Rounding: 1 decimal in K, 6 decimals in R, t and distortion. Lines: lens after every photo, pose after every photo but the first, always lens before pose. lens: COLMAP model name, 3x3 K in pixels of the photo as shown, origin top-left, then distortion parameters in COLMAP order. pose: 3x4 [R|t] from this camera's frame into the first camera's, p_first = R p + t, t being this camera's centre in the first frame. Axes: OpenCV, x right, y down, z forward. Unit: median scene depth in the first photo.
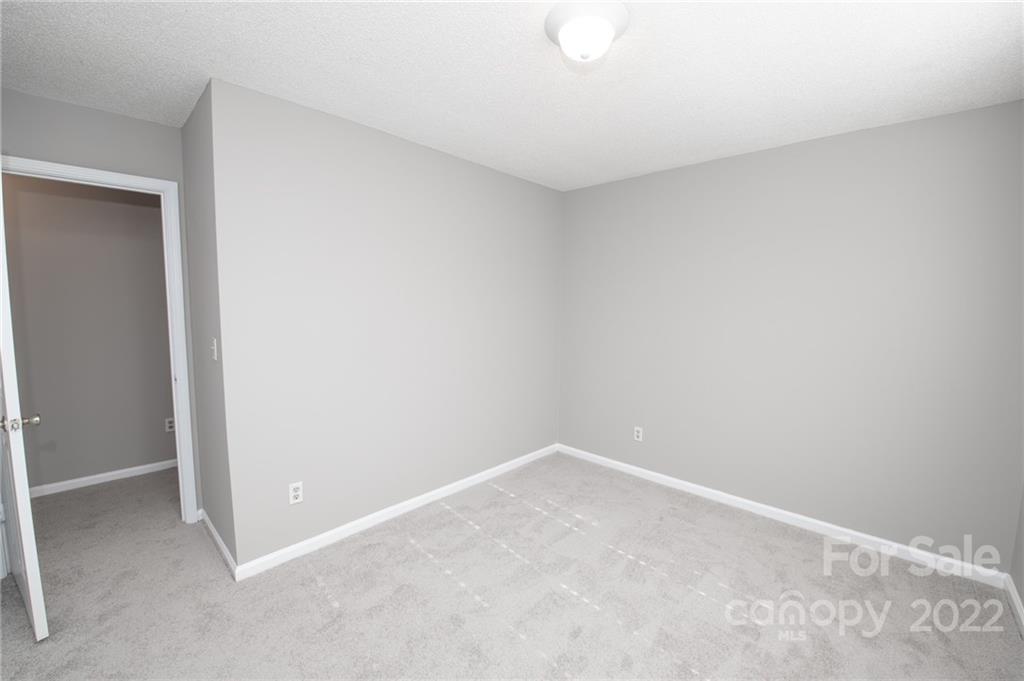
lens RADIAL K [[407.9, 0, 490.4], [0, 407.9, 337.2], [0, 0, 1]] dist [-0.030388, 0.000144]
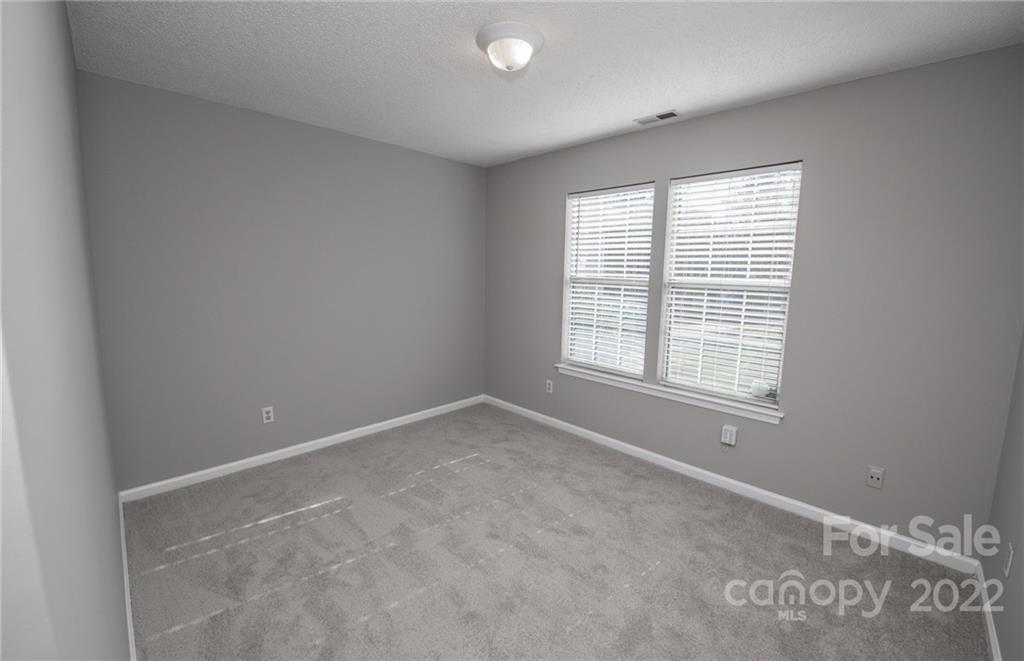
lens RADIAL K [[412.9, 0, 513.6], [0, 412.9, 323.5], [0, 0, 1]] dist [-0.000140, -0.000008]
pose [[-0.002798, -0.141529, 0.989930, -0.738146], [0.068758, 0.987564, 0.141385, -0.069215], [-0.997629, 0.068461, 0.006968, 0.673744]]
